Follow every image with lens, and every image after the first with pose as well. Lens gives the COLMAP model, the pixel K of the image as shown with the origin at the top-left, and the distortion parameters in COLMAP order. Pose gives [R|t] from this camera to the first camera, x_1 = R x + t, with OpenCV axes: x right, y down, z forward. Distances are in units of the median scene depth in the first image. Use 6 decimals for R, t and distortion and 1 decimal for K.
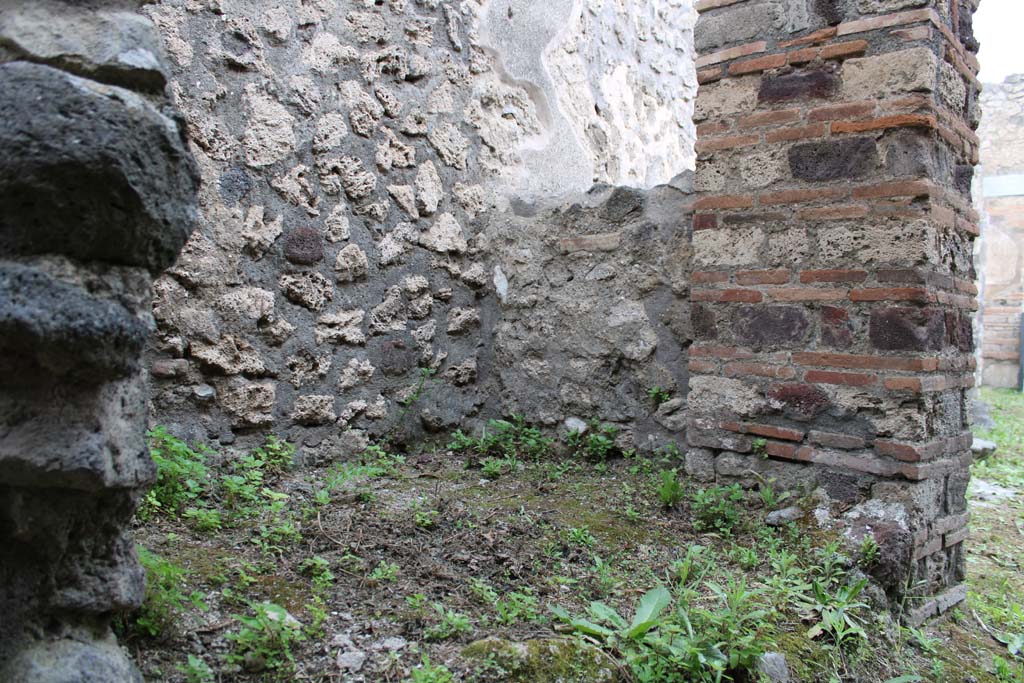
lens RADIAL K [[840.8, 0, 509.4], [0, 840.8, 337.3], [0, 0, 1]] dist [-0.165779, 0.142966]
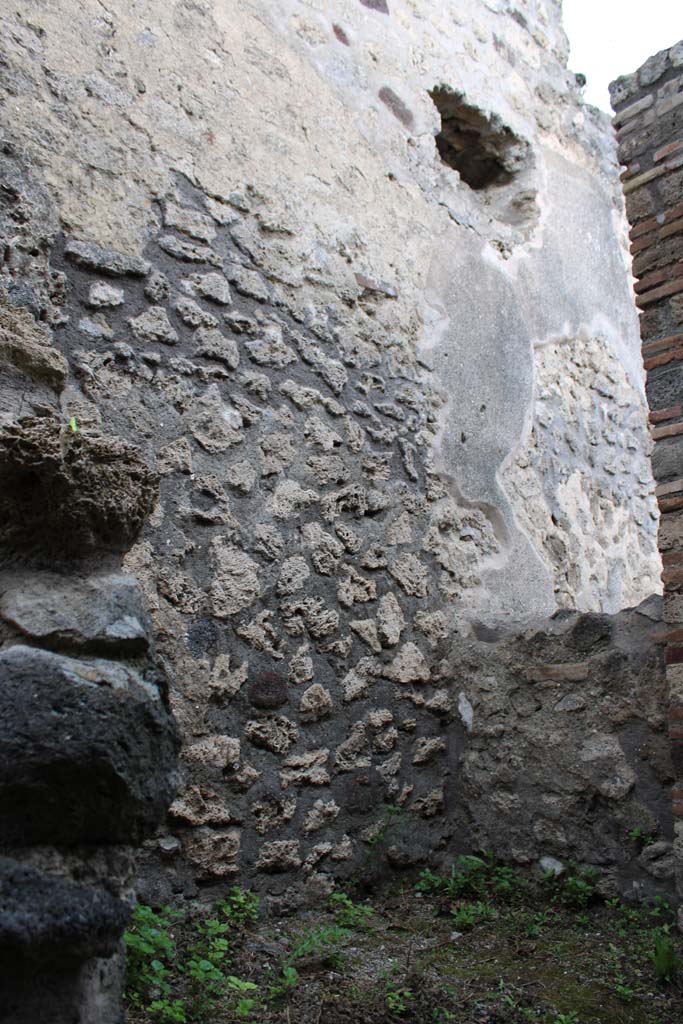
lens RADIAL K [[840.8, 0, 333.4], [0, 840.8, 506.1], [0, 0, 1]] dist [-0.165779, 0.142966]
pose [[0.987834, -0.046351, -0.148445, -0.010359], [0.010551, 0.972326, -0.233391, -0.091558], [0.155155, 0.228985, 0.960985, -0.007169]]
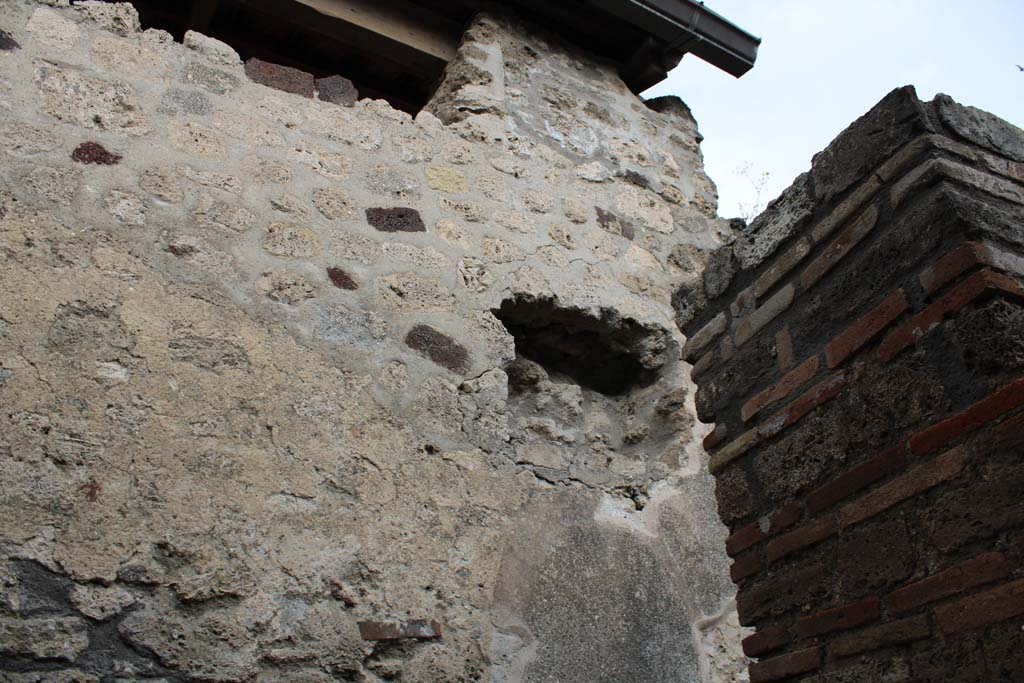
lens RADIAL K [[840.8, 0, 517.5], [0, 840.8, 345.1], [0, 0, 1]] dist [-0.165779, 0.142966]
pose [[0.929229, -0.255583, -0.266855, 0.294389], [0.077586, 0.841052, -0.535362, -0.489295], [0.361268, 0.476769, 0.801359, 0.356846]]
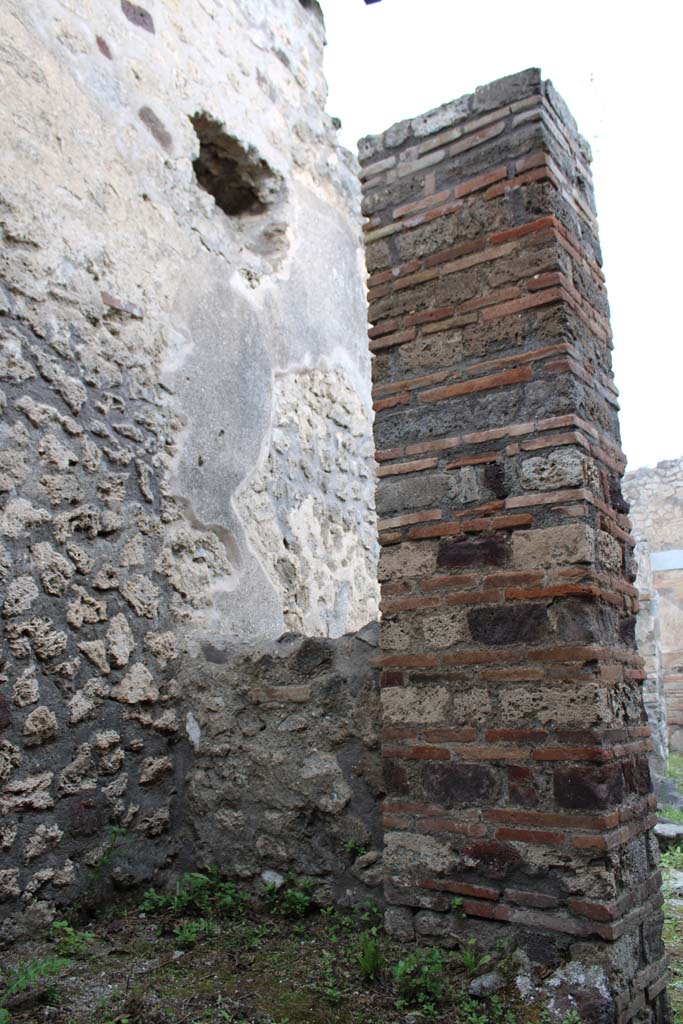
lens RADIAL K [[840.8, 0, 327.6], [0, 840.8, 505.7], [0, 0, 1]] dist [-0.165779, 0.142966]
pose [[0.988817, -0.003265, 0.149100, 0.002272], [0.038717, 0.971102, -0.235504, -0.108652], [-0.144022, 0.238643, 0.960368, -0.036314]]
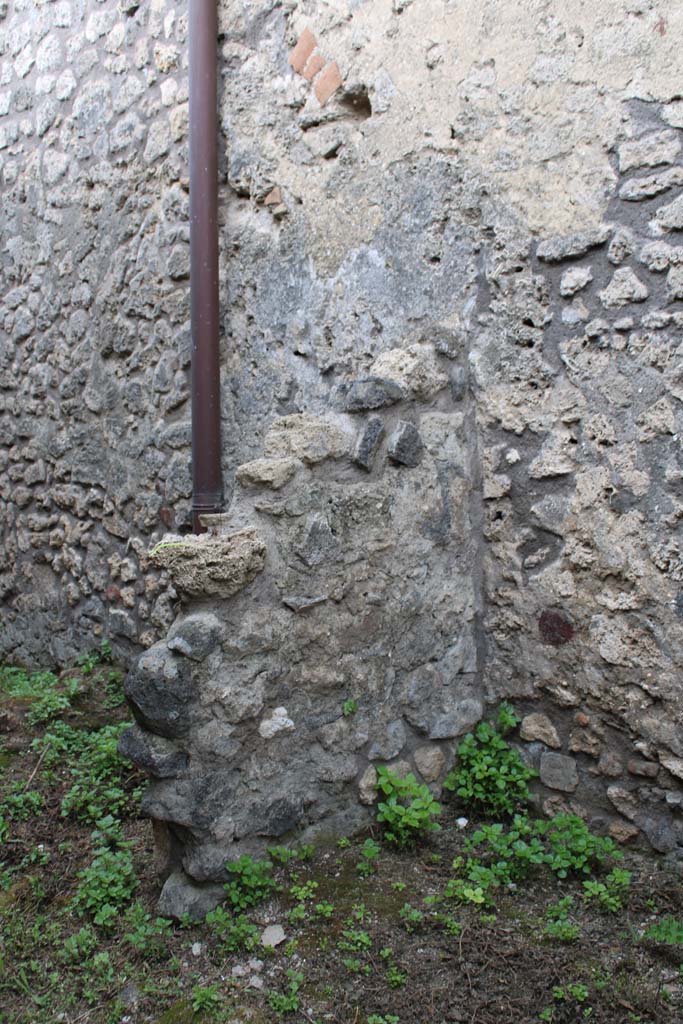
lens RADIAL K [[1051.6, 0, 341.4], [0, 1051.6, 514.0], [0, 0, 1]] dist [-0.067201, 0.000000]
pose [[-0.160952, 0.047705, -0.985809, 0.891603], [-0.016147, 0.998570, 0.050959, -0.324353], [0.986830, 0.024119, -0.159951, 0.723993]]
